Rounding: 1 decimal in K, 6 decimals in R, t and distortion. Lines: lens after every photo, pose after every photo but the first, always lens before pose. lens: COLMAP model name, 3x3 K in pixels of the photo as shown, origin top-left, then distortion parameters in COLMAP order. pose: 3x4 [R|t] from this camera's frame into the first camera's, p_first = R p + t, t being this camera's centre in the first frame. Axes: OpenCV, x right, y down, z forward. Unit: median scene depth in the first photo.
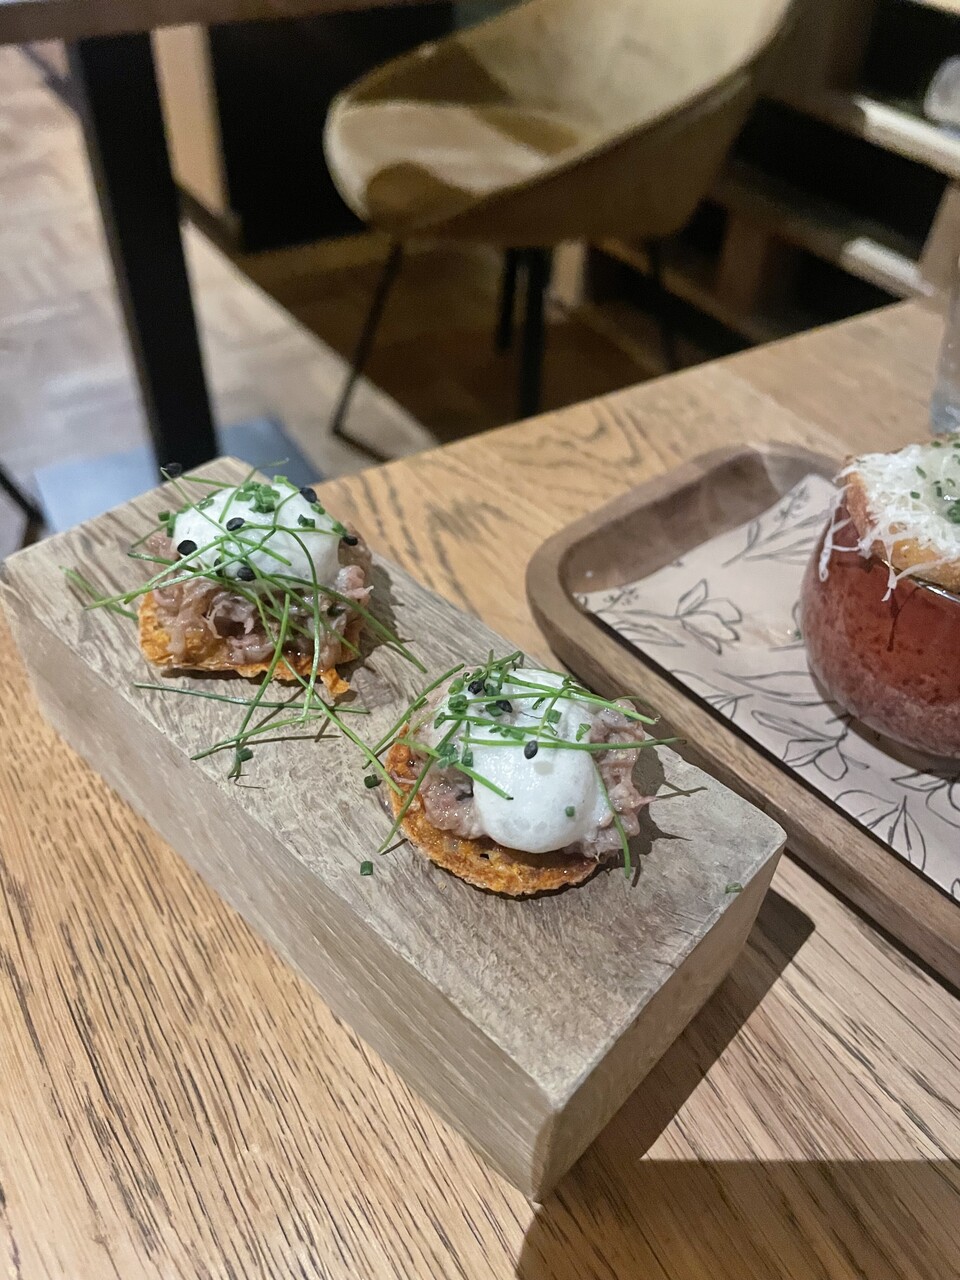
lens RADIAL K [[928.0, 0, 480.0], [0, 928.0, 640.0], [0, 0, 1]] dist [0.028467, -0.060105]
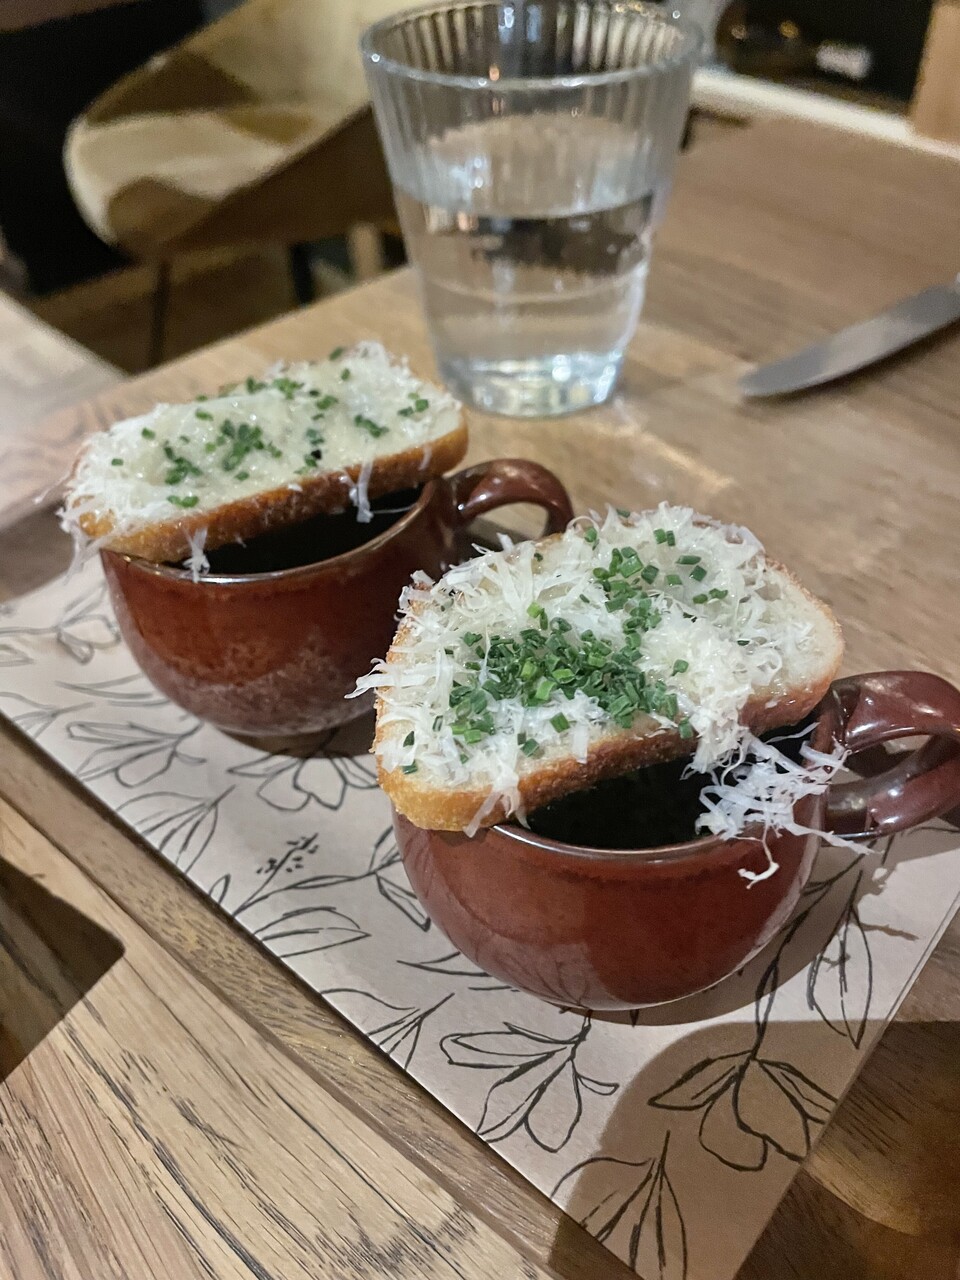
lens RADIAL K [[928.0, 0, 480.0], [0, 928.0, 640.0], [0, 0, 1]] dist [0.028467, -0.060105]
pose [[0.980210, -0.183458, 0.074378, 0.445117], [0.182977, 0.983027, 0.013289, 0.040033], [-0.075554, 0.000584, 0.997142, 0.048024]]
